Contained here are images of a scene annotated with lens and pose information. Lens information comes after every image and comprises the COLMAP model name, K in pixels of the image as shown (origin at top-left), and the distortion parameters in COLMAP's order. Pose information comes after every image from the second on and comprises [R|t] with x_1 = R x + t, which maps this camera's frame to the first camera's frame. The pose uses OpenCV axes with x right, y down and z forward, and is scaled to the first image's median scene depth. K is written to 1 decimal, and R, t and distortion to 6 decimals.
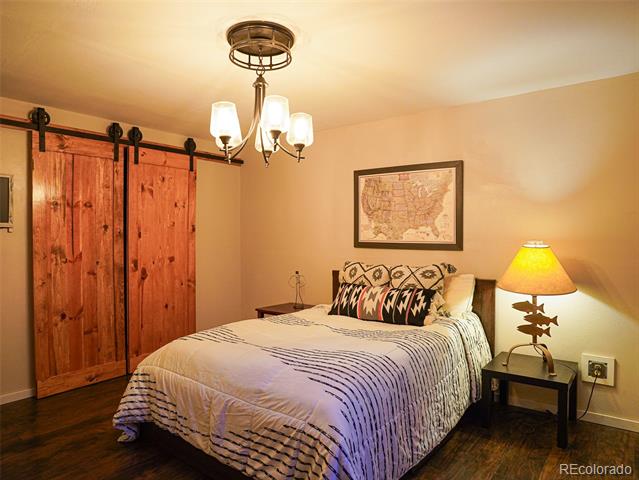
lens RADIAL K [[416.6, 0, 316.5], [0, 416.6, 238.6], [0, 0, 1]] dist [-0.090152, 0.036832]
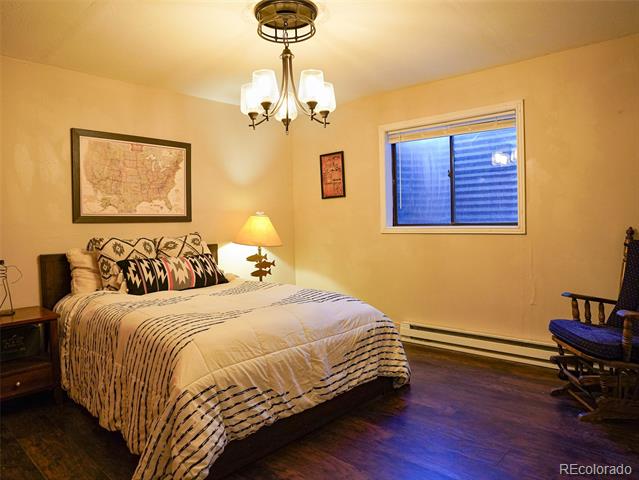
lens RADIAL K [[434.0, 0, 315.3], [0, 434.0, 237.5], [0, 0, 1]] dist [-0.068151, 0.011312]
pose [[0.086702, -0.036668, 0.995559, -0.803242], [0.027571, 0.999028, 0.034394, 0.039720], [-0.995853, 0.024467, 0.087629, 0.534867]]
